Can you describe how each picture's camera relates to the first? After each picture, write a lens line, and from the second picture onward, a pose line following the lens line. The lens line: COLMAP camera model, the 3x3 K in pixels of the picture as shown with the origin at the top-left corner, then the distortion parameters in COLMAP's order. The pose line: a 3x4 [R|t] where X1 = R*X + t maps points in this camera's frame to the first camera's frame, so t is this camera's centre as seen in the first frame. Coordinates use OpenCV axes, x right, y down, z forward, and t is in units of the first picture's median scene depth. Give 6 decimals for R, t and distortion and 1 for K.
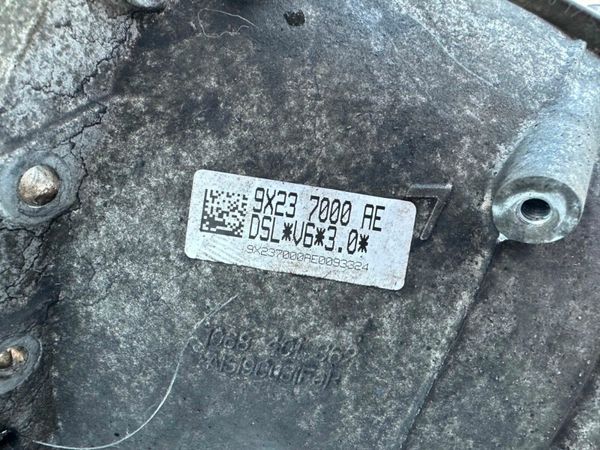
lens RADIAL K [[413.3, 0, 300.0], [0, 413.3, 225.0], [0, 0, 1]] dist [-0.029259, -0.000280]
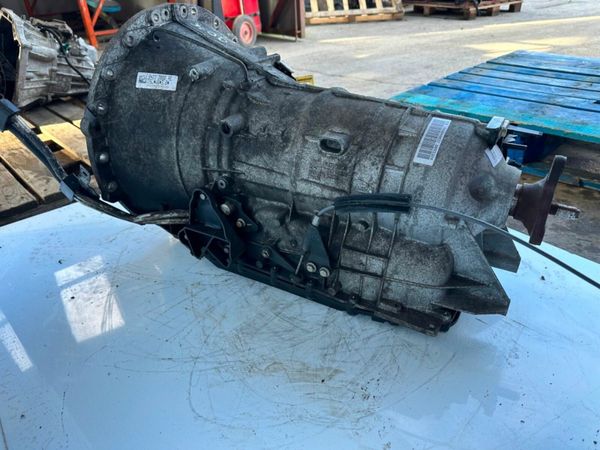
lens RADIAL K [[423.7, 0, 300.0], [0, 423.7, 225.0], [0, 0, 1]] dist [0.075891, -0.092803]
pose [[0.998089, -0.048953, -0.037711, 2.006825], [0.039484, 0.974656, -0.220199, 3.179043], [0.047534, 0.218289, 0.974726, -4.017757]]
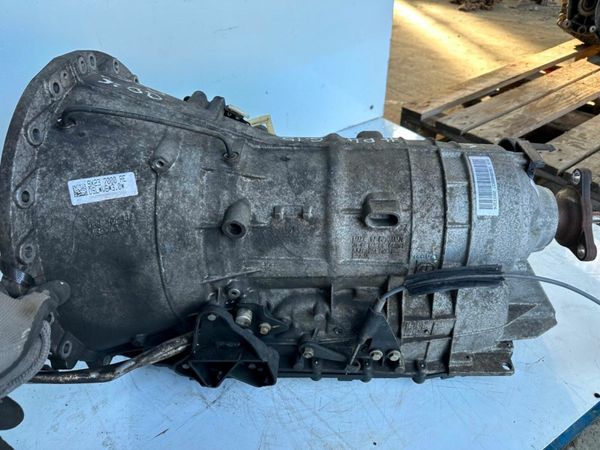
lens RADIAL K [[423.7, 0, 300.0], [0, 423.7, 225.0], [0, 0, 1]] dist [0.075891, -0.092803]
pose [[0.884289, -0.343802, 0.315963, 0.224094], [0.379125, 0.923648, -0.056032, 1.185183], [-0.272575, 0.169338, 0.947115, -3.018262]]
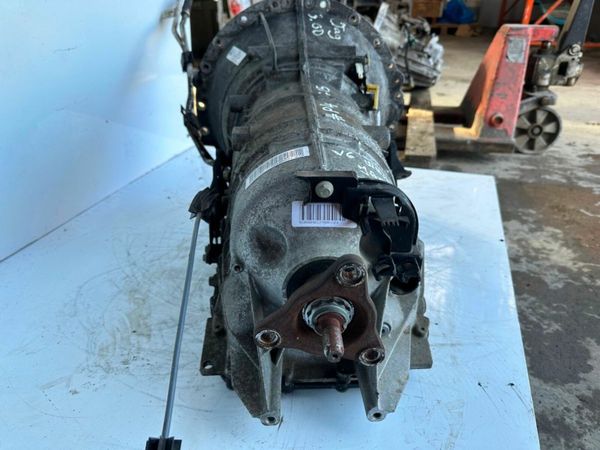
lens RADIAL K [[435.1, 0, 300.0], [0, 435.1, 225.0], [0, 0, 1]] dist [0.041649, -0.091925]
pose [[0.536782, 0.390076, -0.748135, 6.663948], [-0.580941, 0.813910, 0.007550, 1.528502], [0.611860, 0.430570, 0.663503, -1.776778]]
